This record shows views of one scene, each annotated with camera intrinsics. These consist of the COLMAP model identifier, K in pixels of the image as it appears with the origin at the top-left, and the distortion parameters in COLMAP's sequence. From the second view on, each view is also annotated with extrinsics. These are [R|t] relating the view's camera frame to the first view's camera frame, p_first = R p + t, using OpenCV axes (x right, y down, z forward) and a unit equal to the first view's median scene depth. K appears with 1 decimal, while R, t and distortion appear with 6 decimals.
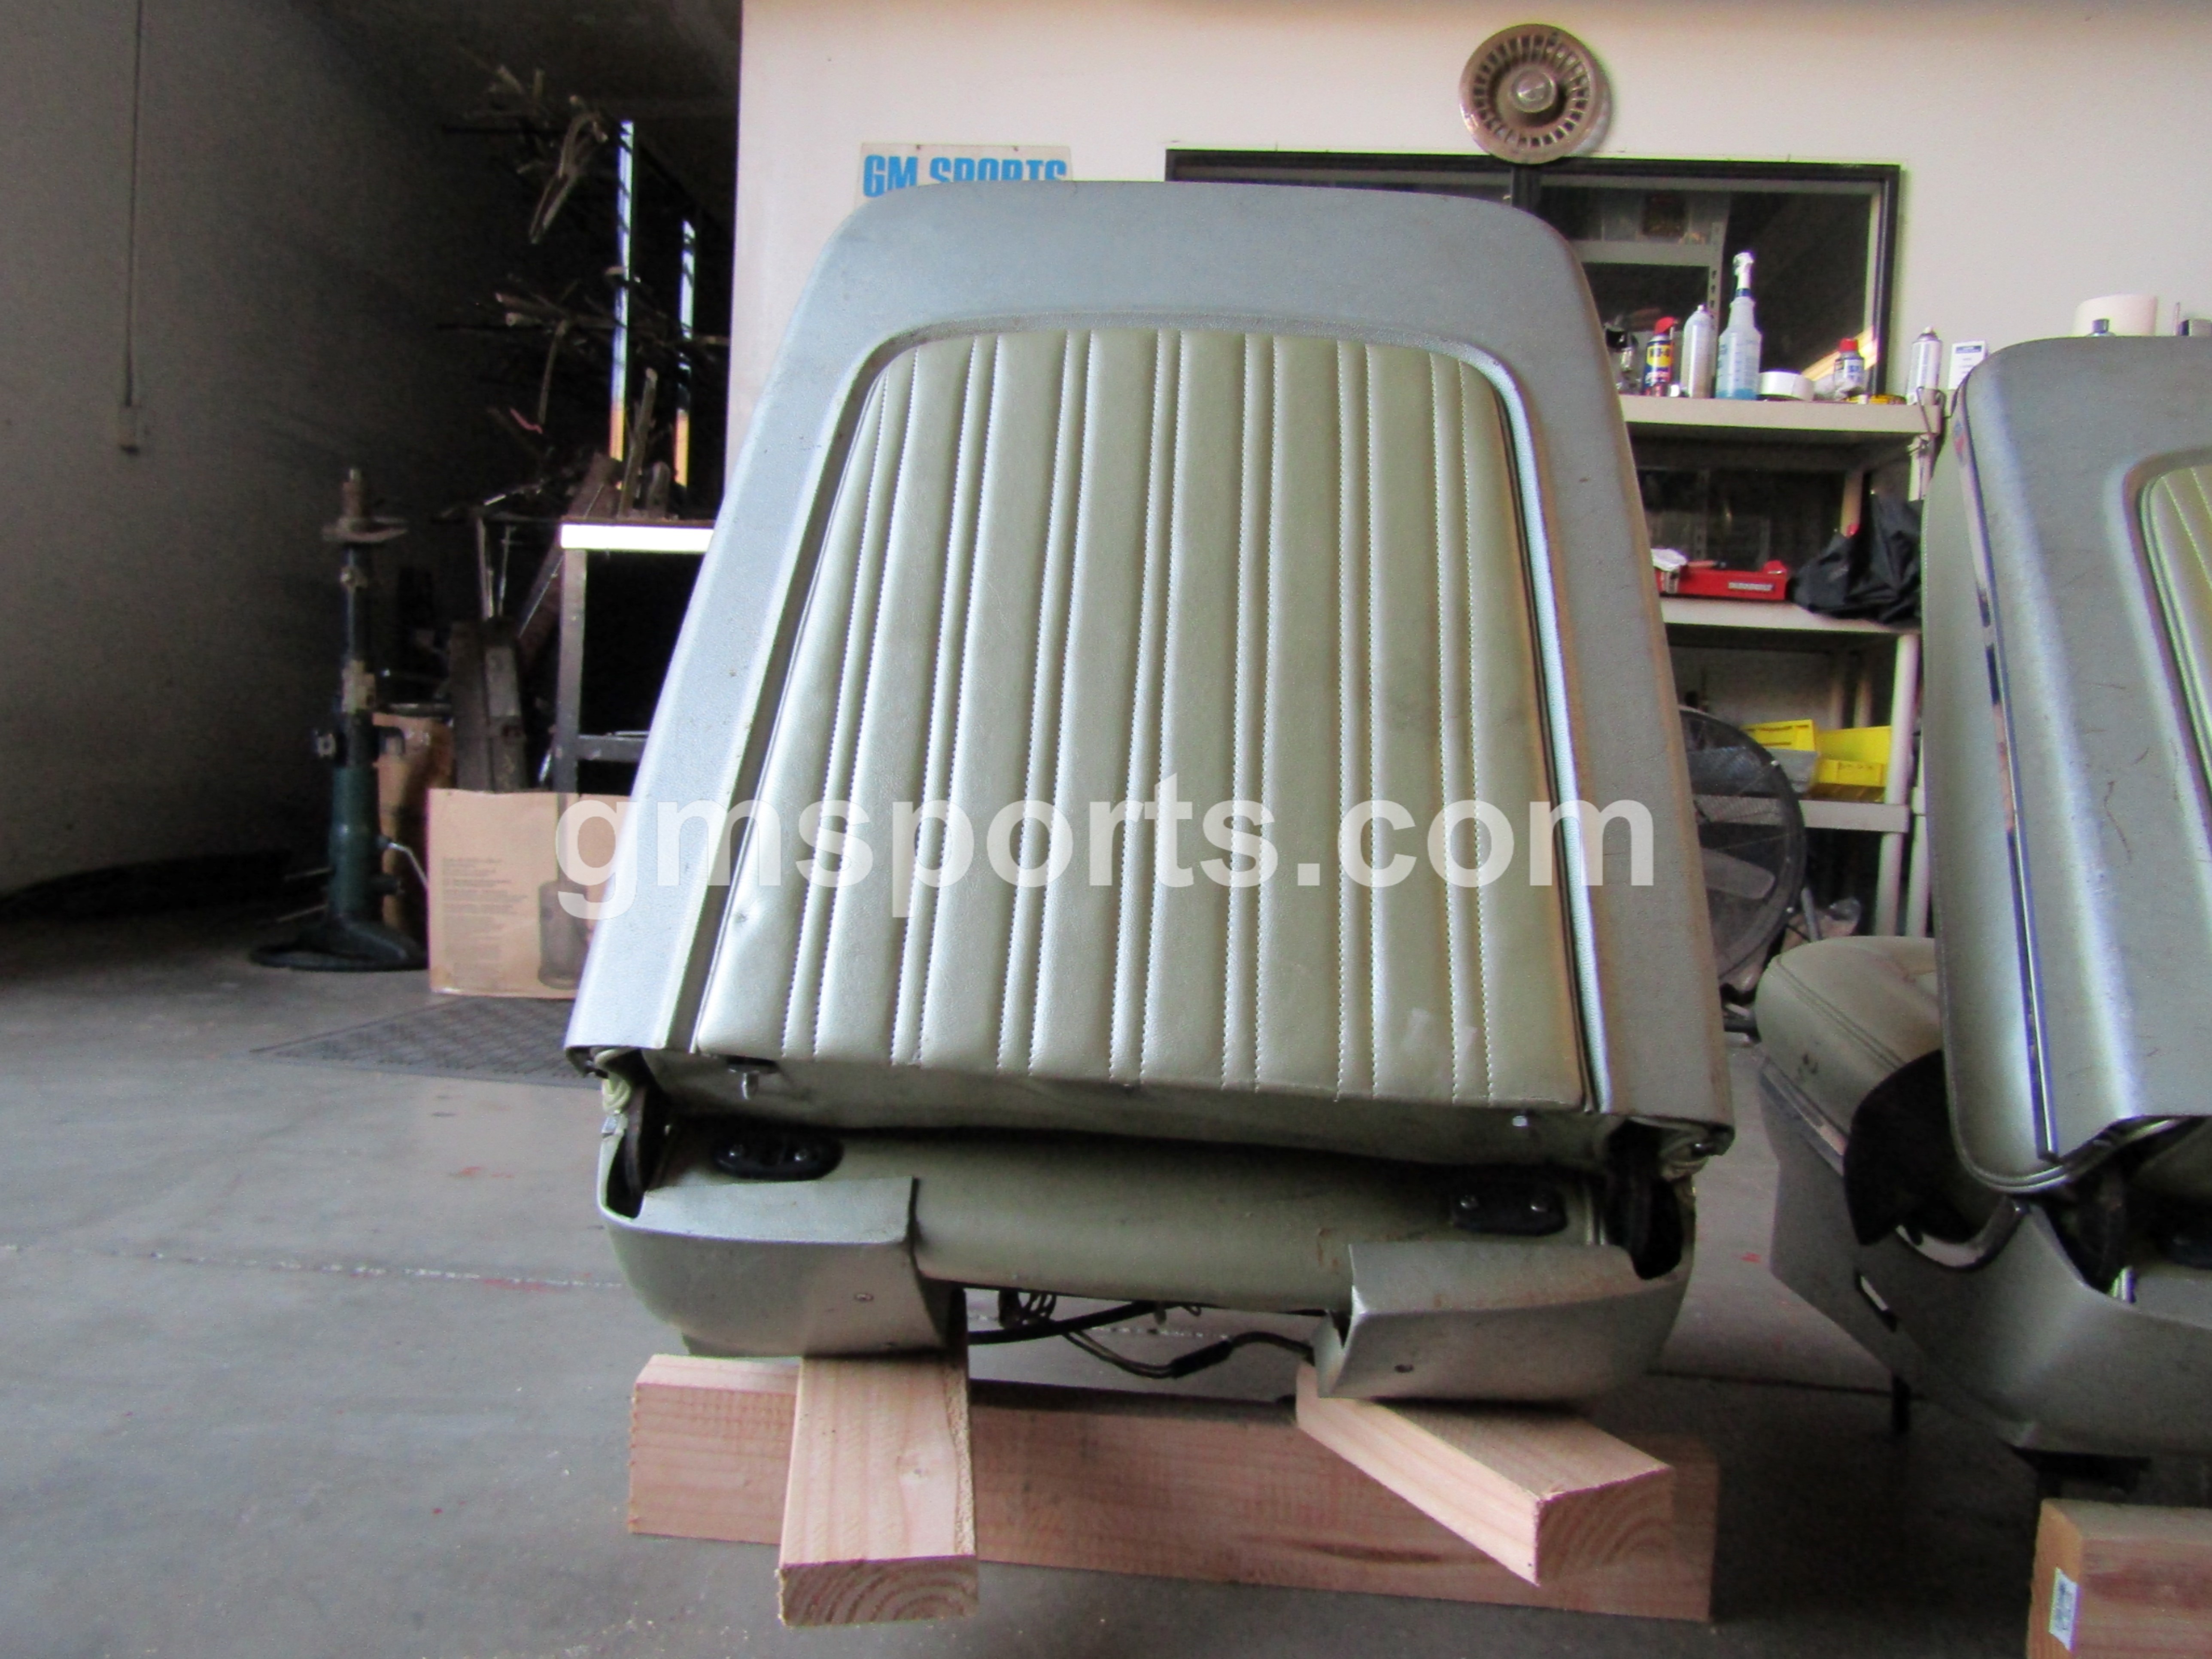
lens RADIAL K [[1577.0, 0, 1106.0], [0, 1577.0, 829.5], [0, 0, 1]] dist [-0.001119, -0.004691]
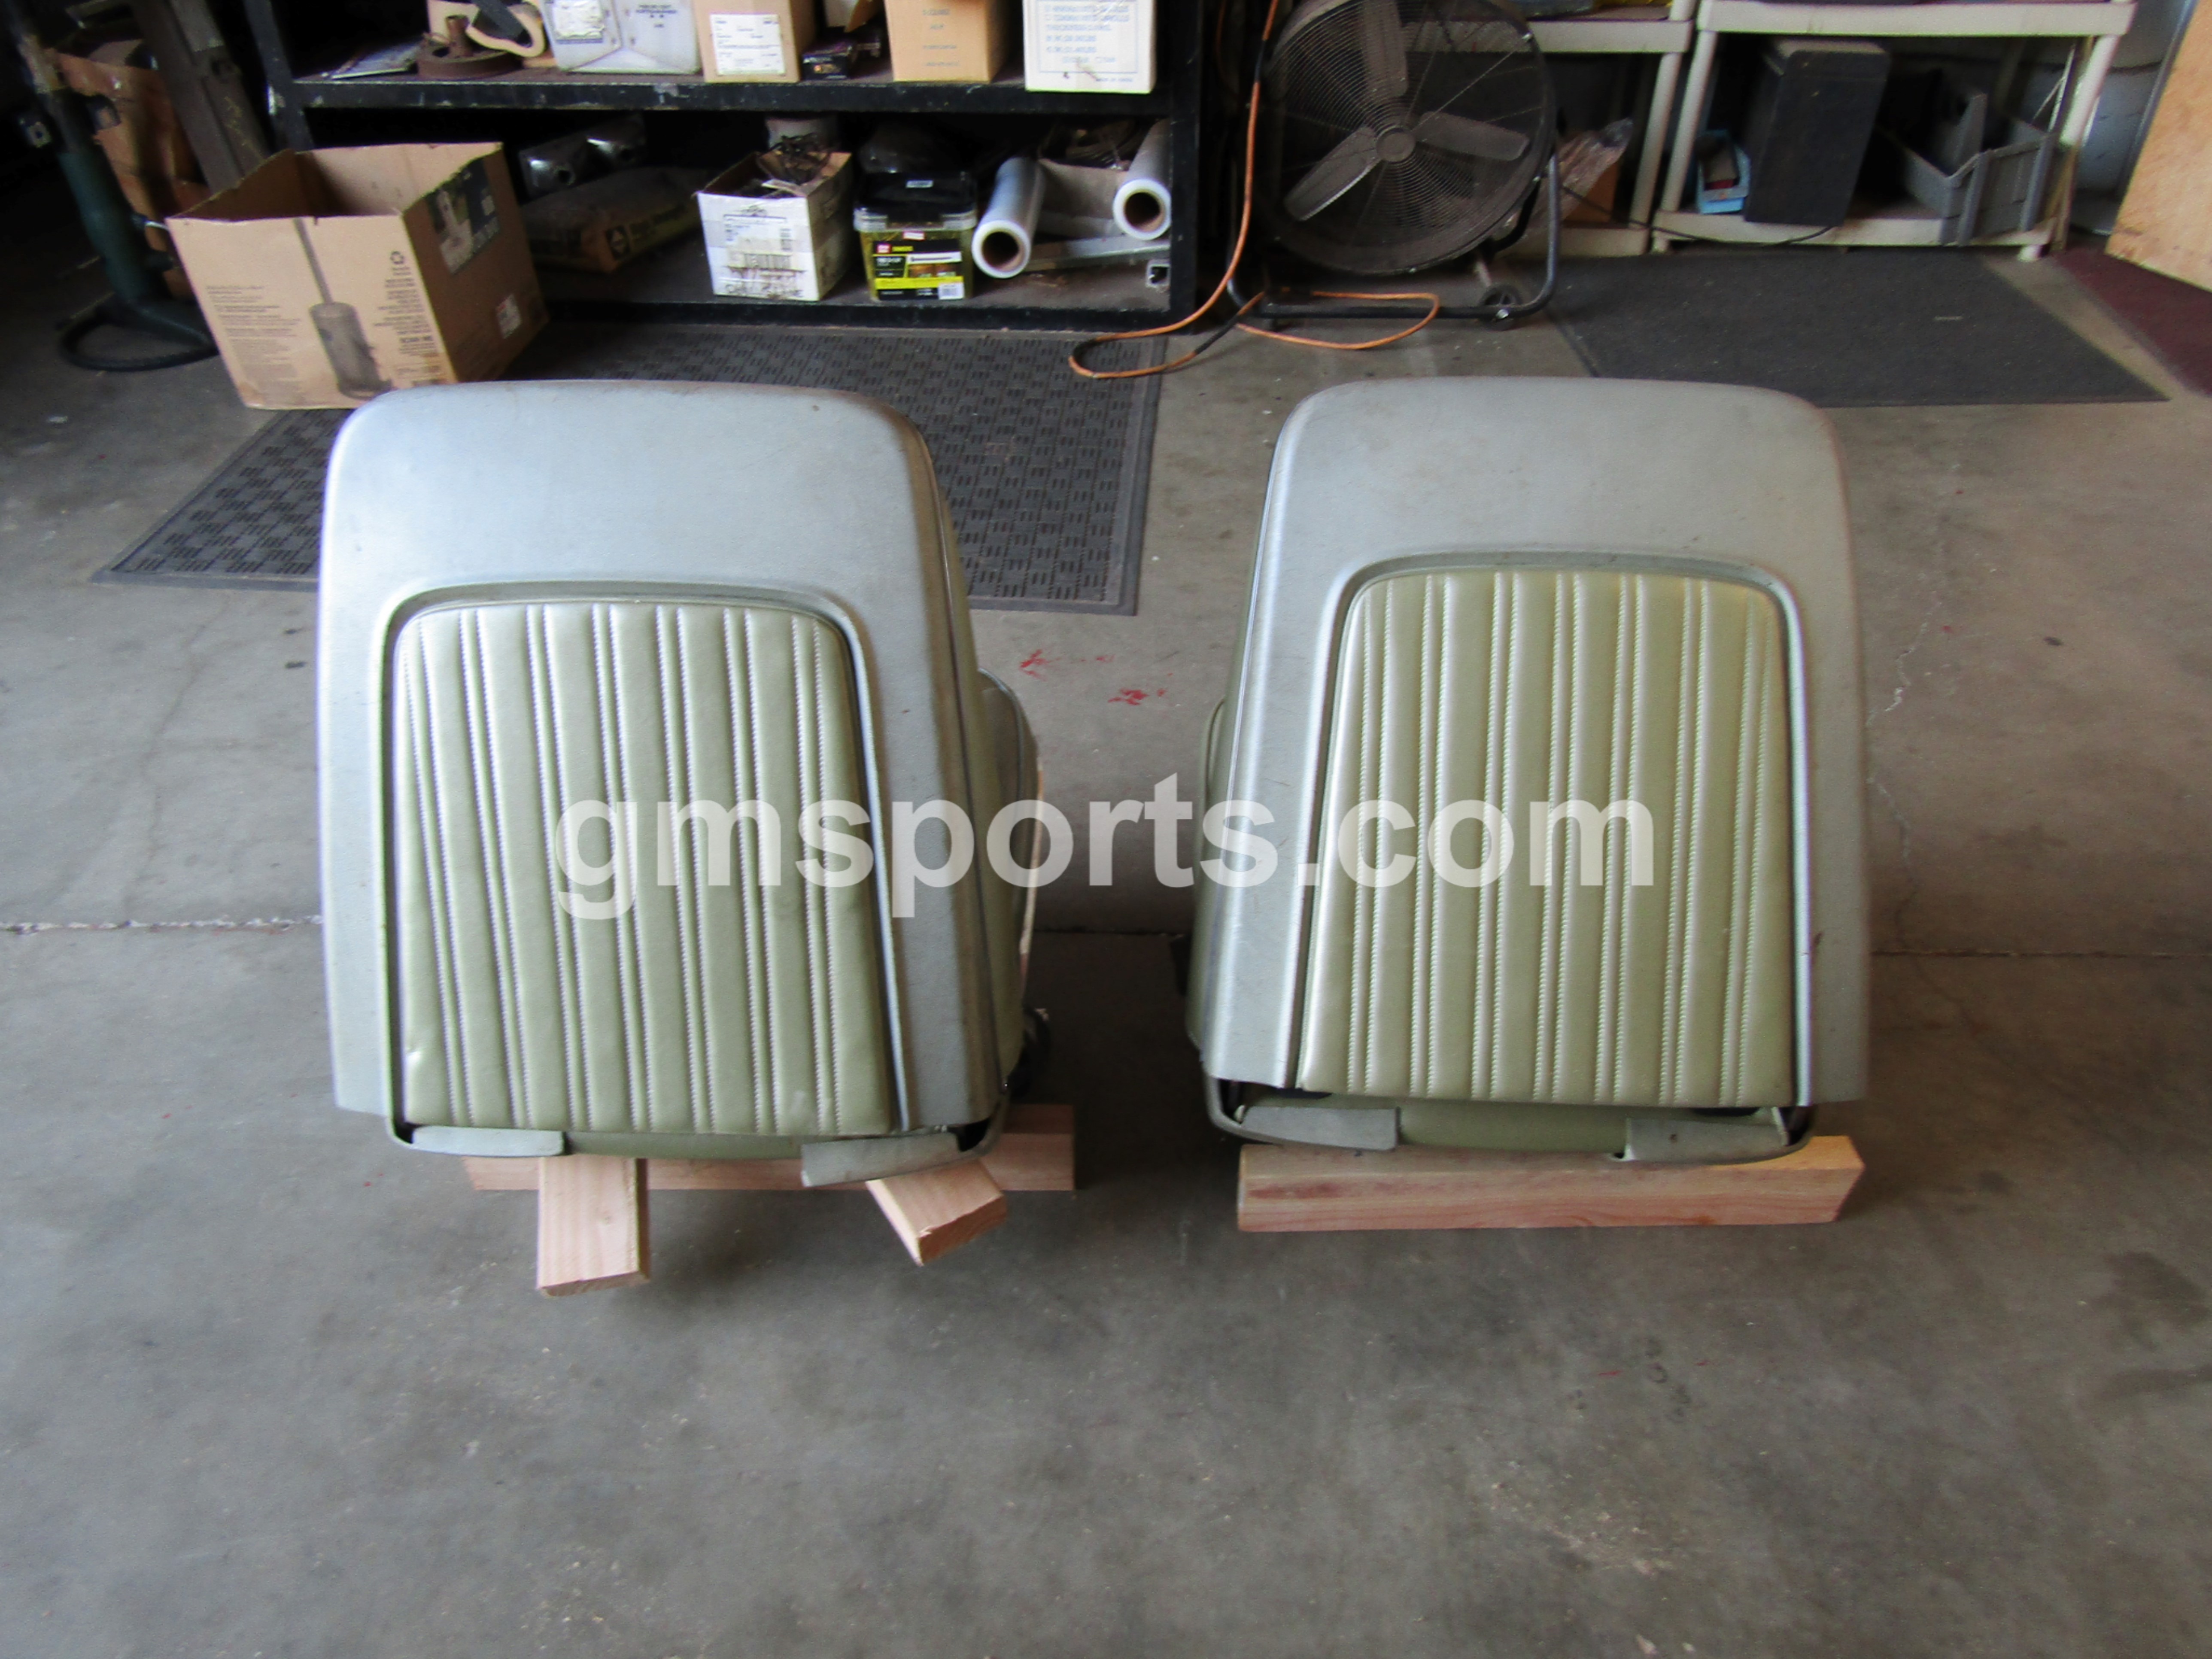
lens RADIAL K [[1592.4, 0, 1090.7], [0, 1592.4, 825.5], [0, 0, 1]] dist [0.004616, -0.006866]
pose [[0.996801, -0.079168, -0.010979, 0.125554], [0.069556, 0.791596, 0.607073, -0.263771], [-0.039370, -0.605895, 0.794570, -0.059799]]
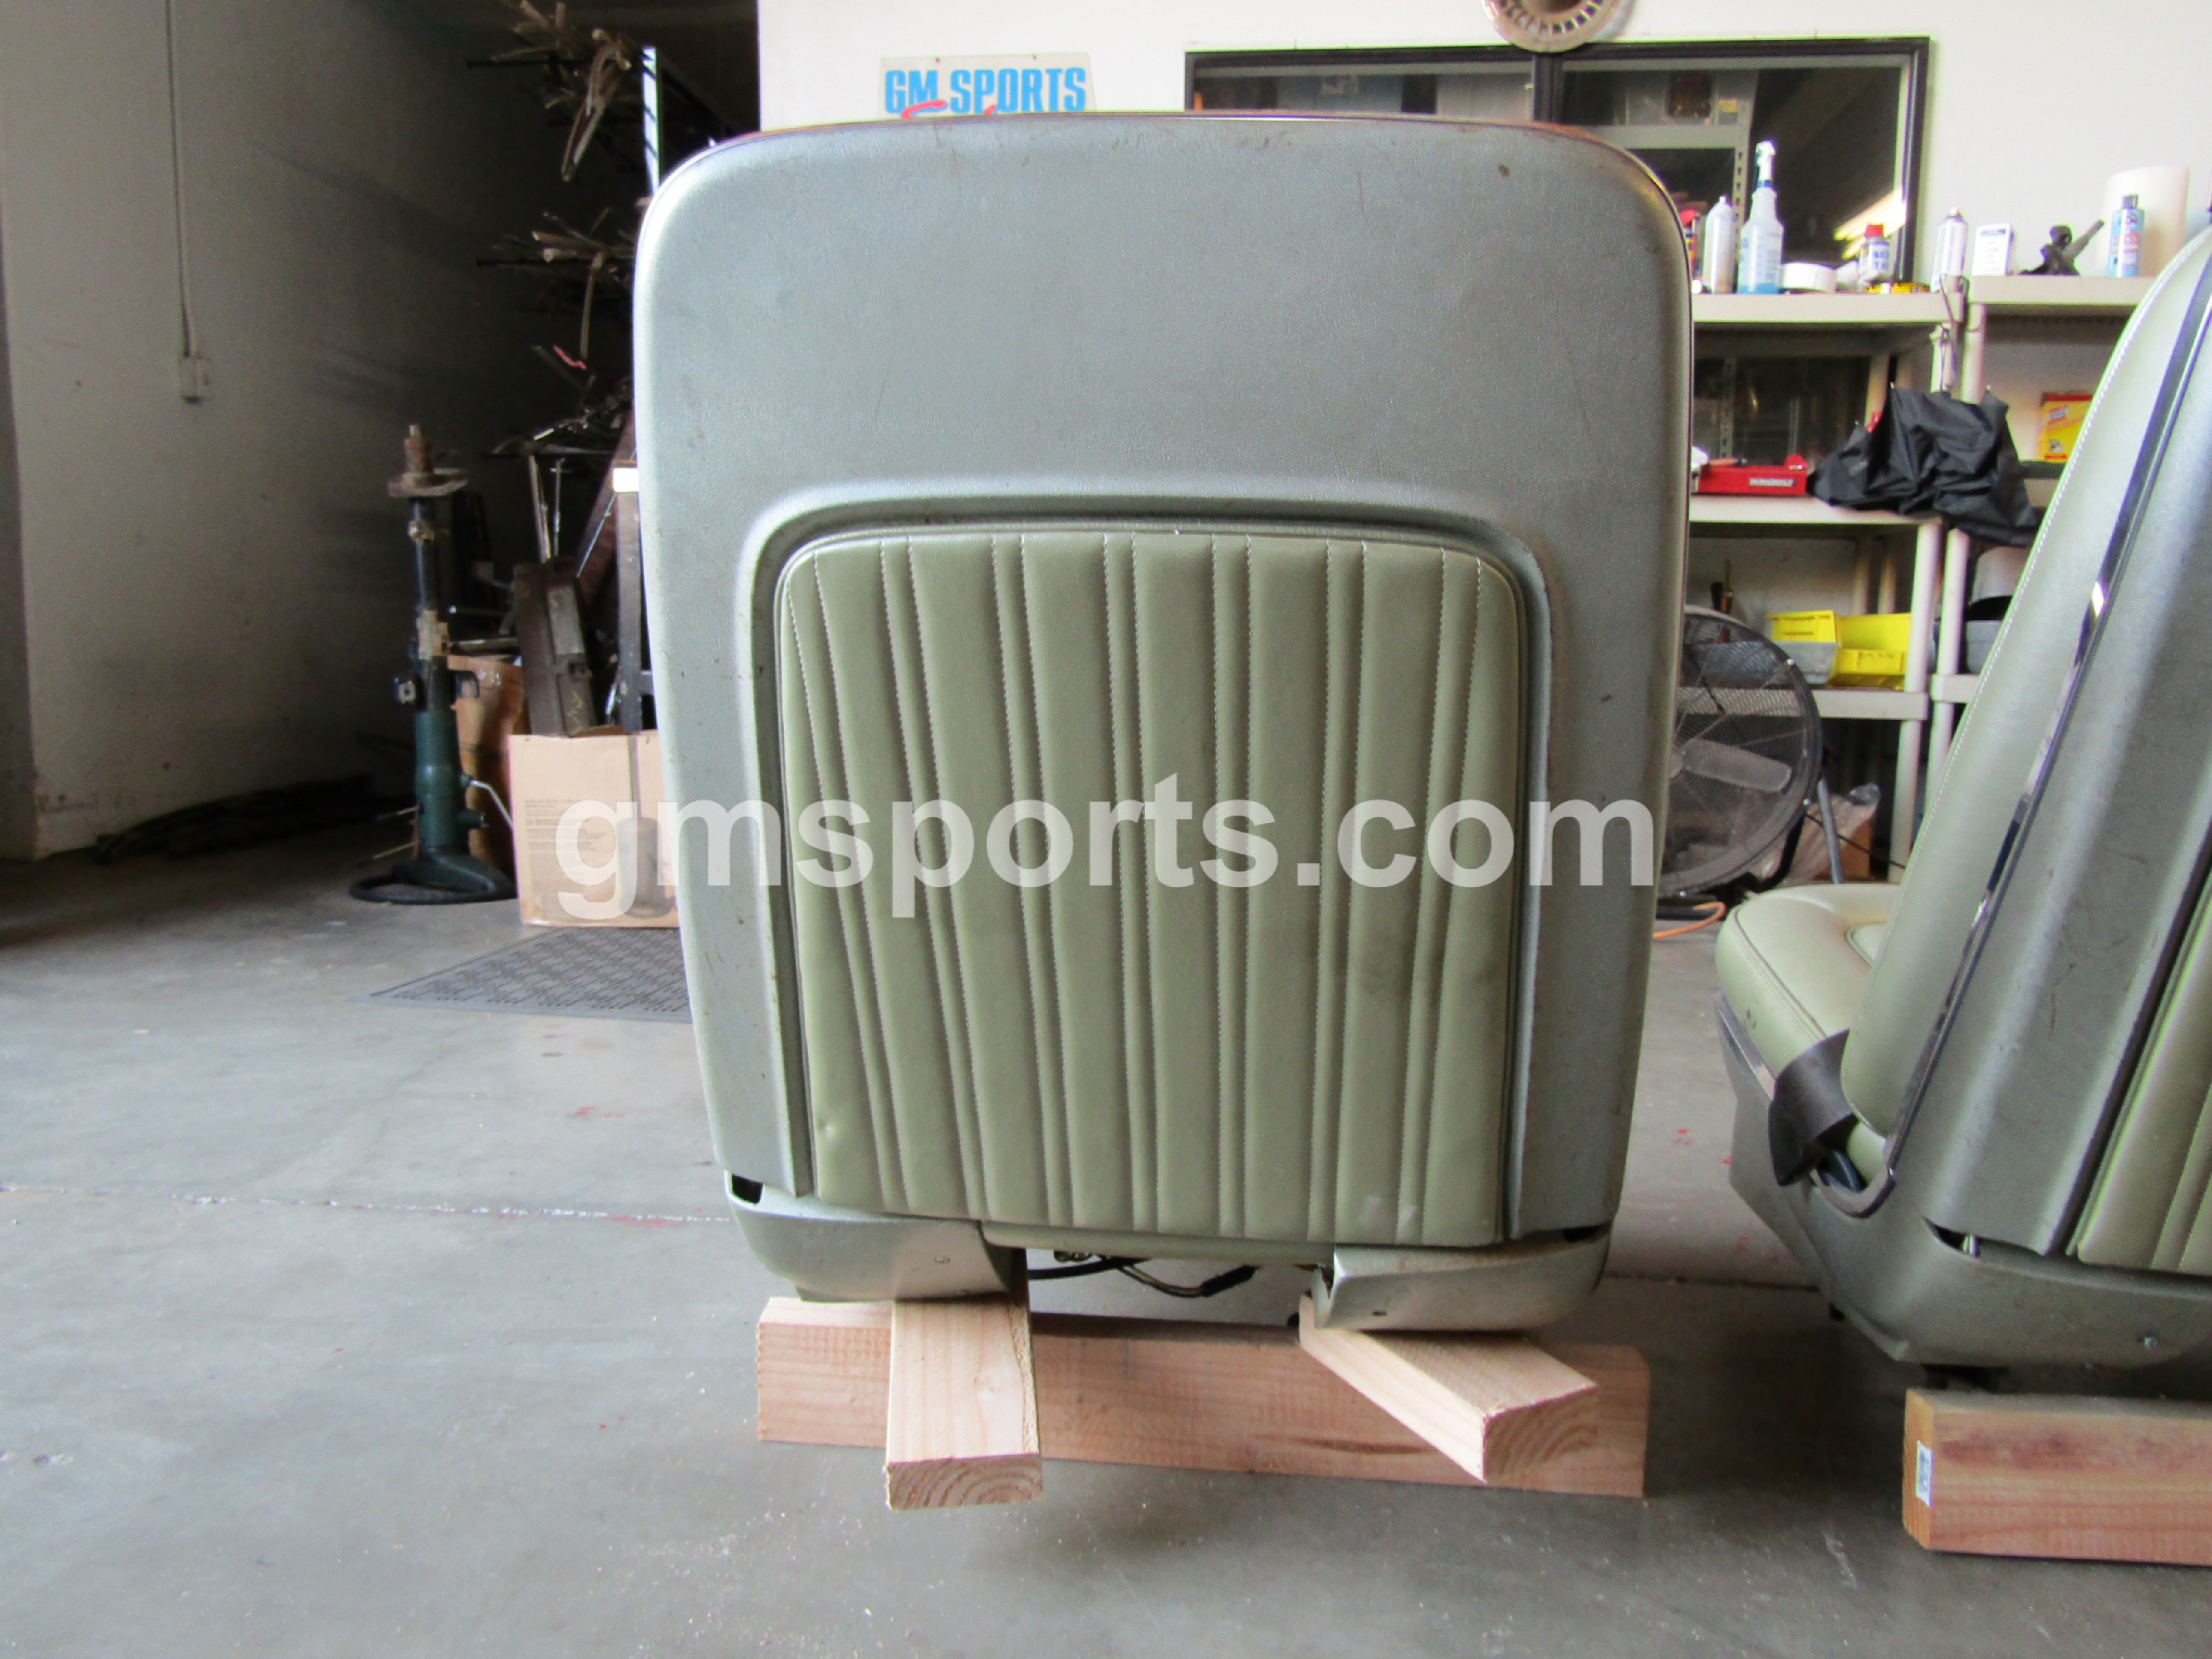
lens RADIAL K [[1579.3, 0, 1104.4], [0, 1579.3, 825.4], [0, 0, 1]] dist [0.003995, -0.004291]
pose [[0.998960, -0.031350, -0.033118, 0.006438], [0.034007, 0.995973, 0.082954, -0.035888], [0.030384, -0.083994, 0.996003, -0.051561]]
